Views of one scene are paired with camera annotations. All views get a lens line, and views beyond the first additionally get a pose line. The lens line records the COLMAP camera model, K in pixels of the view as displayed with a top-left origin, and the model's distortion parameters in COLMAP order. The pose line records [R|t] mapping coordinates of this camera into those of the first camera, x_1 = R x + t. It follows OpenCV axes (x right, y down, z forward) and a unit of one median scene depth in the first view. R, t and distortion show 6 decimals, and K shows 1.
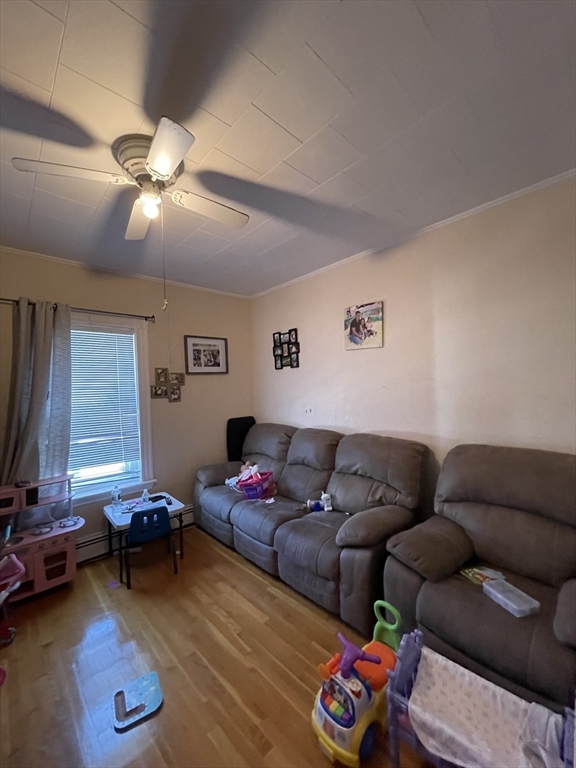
lens RADIAL K [[309.1, 0, 287.6], [0, 309.1, 371.1], [0, 0, 1]] dist [-0.007346, 0.000373]
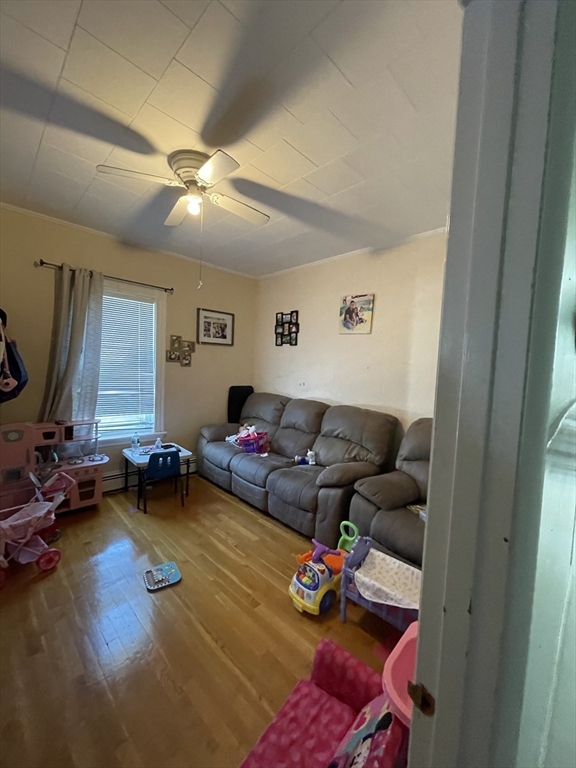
lens RADIAL K [[309.1, 0, 293.5], [0, 309.1, 373.3], [0, 0, 1]] dist [-0.007346, 0.000373]
pose [[0.995856, 0.080735, 0.041855, -0.024450], [-0.083539, 0.994026, 0.070233, 0.016629], [-0.035935, -0.073439, 0.996652, -0.210492]]
